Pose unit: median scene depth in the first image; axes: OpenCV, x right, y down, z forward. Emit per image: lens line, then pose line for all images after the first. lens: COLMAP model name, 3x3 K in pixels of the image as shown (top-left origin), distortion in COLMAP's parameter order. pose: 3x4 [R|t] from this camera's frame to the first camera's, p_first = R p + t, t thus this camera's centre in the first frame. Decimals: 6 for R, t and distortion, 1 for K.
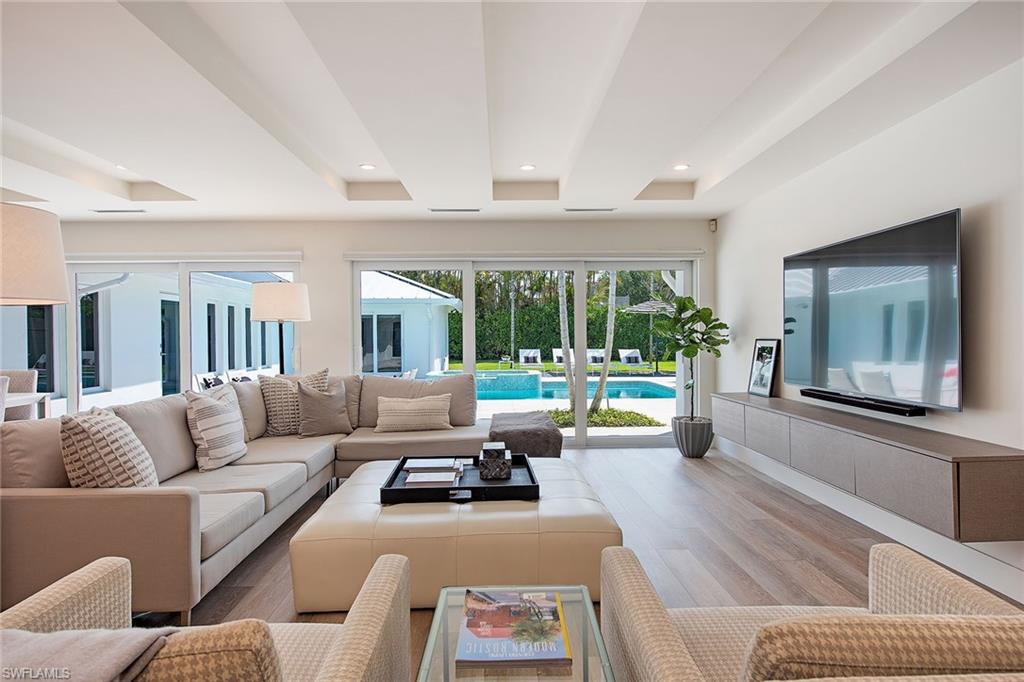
lens RADIAL K [[585.7, 0, 511.6], [0, 585.7, 340.9], [0, 0, 1]] dist [0.005670, 0.001090]
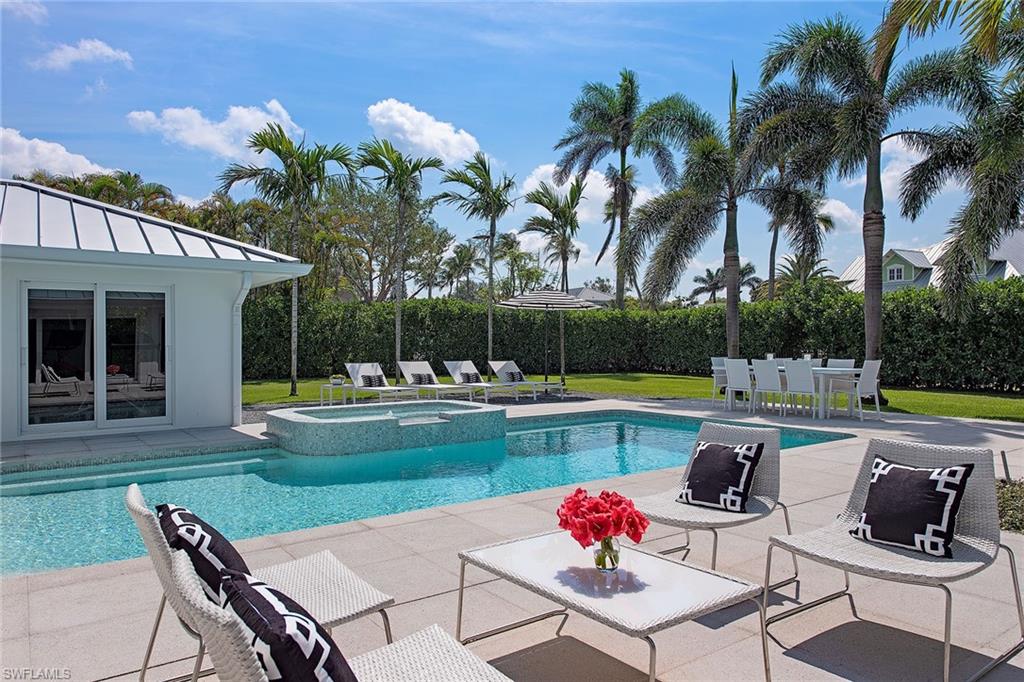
lens RADIAL K [[675.7, 0, 516.7], [0, 675.7, 342.7], [0, 0, 1]] dist [0.001444, 0.001341]
pose [[0.819026, 0.002131, 0.573752, -0.271887], [0.004189, 0.999944, -0.009693, 0.001492], [-0.573741, 0.010342, 0.818972, 0.400521]]
